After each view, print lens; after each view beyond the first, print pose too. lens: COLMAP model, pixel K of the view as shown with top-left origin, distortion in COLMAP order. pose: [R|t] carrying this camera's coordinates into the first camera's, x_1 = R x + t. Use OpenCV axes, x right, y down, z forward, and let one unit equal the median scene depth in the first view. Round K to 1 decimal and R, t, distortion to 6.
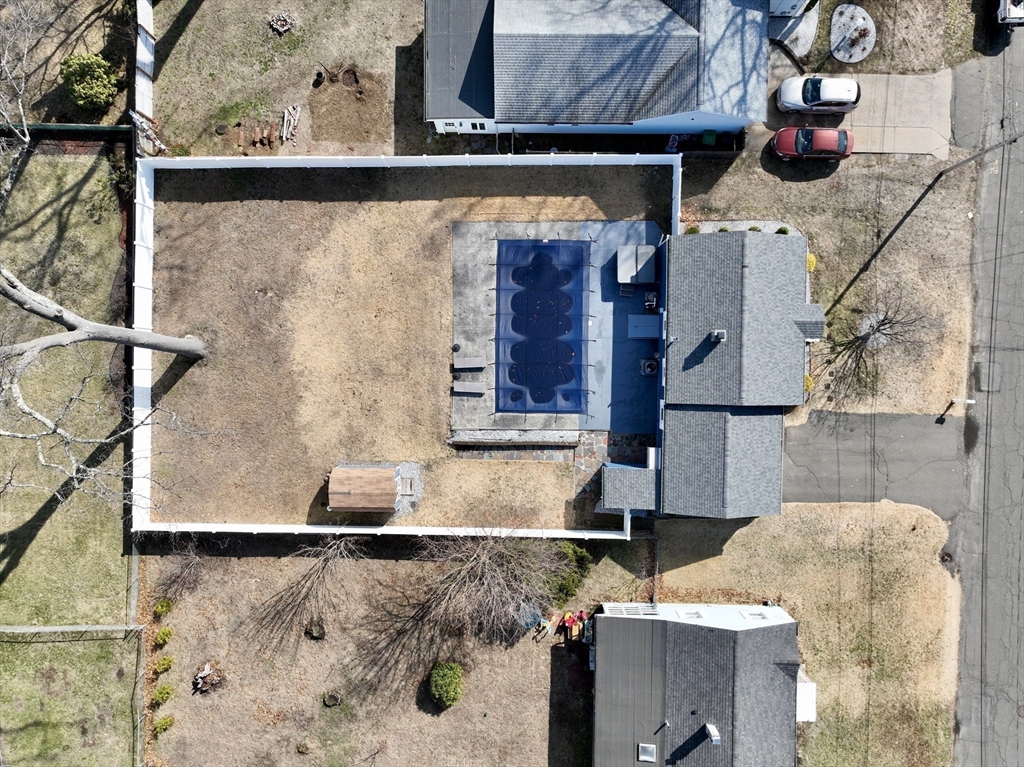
lens RADIAL K [[720.4, 0, 513.3], [0, 720.4, 382.0], [0, 0, 1]] dist [0.012676, 0.003231]
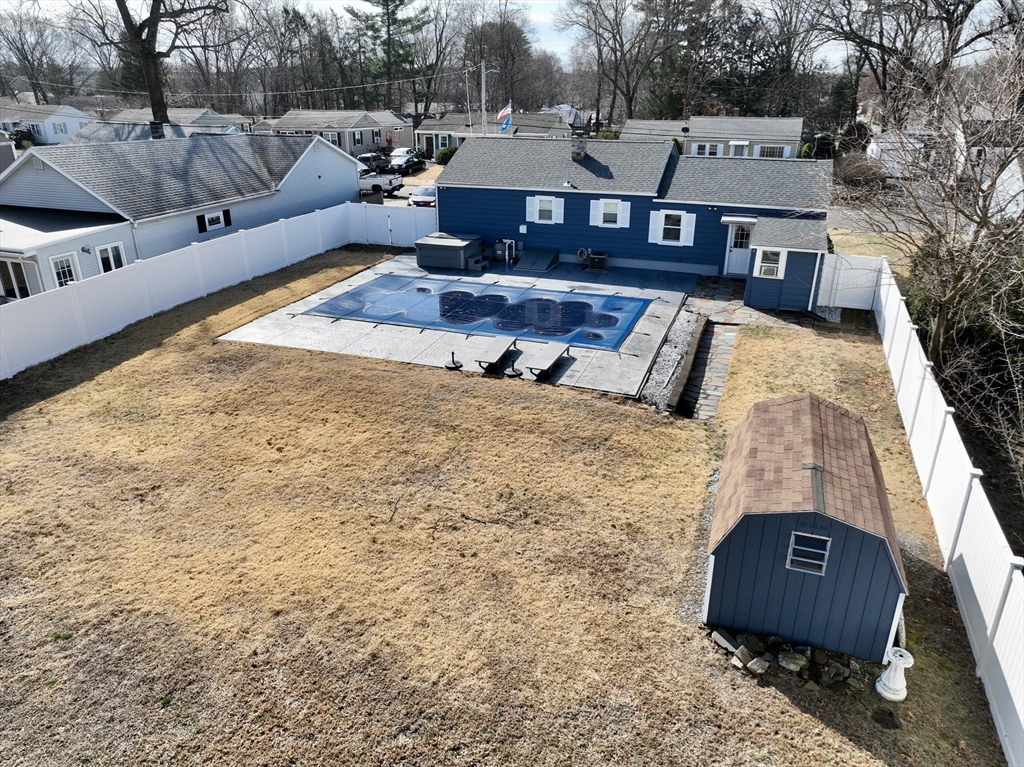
lens RADIAL K [[720.4, 0, 509.4], [0, 720.4, 383.9], [0, 0, 1]] dist [0.012676, 0.003231]
pose [[0.333304, -0.368125, 0.867982, -0.455986], [0.942765, 0.120202, -0.311040, 0.124475], [0.010168, 0.921974, 0.387119, 0.851637]]
